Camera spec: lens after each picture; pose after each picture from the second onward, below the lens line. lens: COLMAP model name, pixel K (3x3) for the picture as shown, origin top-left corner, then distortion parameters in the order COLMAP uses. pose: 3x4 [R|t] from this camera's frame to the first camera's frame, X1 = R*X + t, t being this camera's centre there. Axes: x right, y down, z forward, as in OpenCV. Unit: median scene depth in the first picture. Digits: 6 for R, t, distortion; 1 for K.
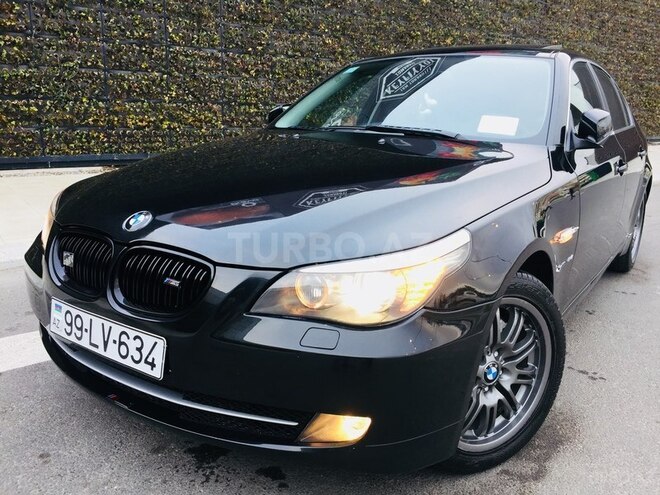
lens RADIAL K [[564.5, 0, 328.4], [0, 564.5, 246.4], [0, 0, 1]] dist [0.060071, -0.069210]
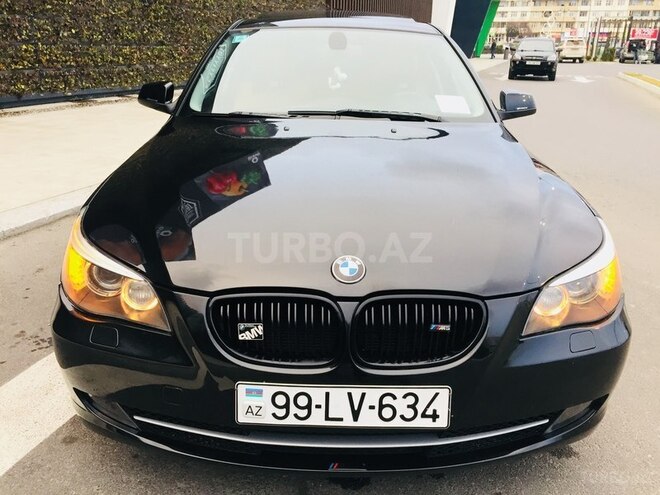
lens RADIAL K [[564.5, 0, 327.2], [0, 564.5, 251.8], [0, 0, 1]] dist [0.060071, -0.069210]
pose [[0.818533, -0.203870, 0.537067, -0.797269], [0.136862, 0.977195, 0.162354, -0.209193], [-0.557918, -0.059388, 0.827768, 0.290746]]
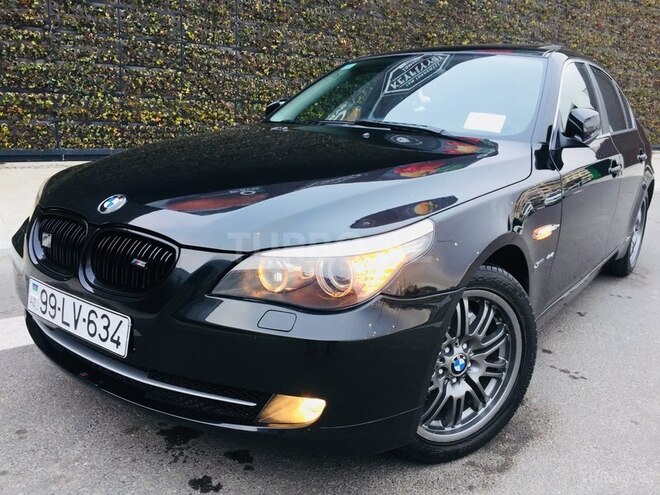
lens RADIAL K [[564.5, 0, 330.1], [0, 564.5, 246.7], [0, 0, 1]] dist [0.060071, -0.069210]
pose [[0.999292, 0.026886, -0.026313, 0.083803], [-0.026946, 0.999635, -0.001961, 0.023313], [0.026250, 0.002668, 0.999652, -0.014036]]
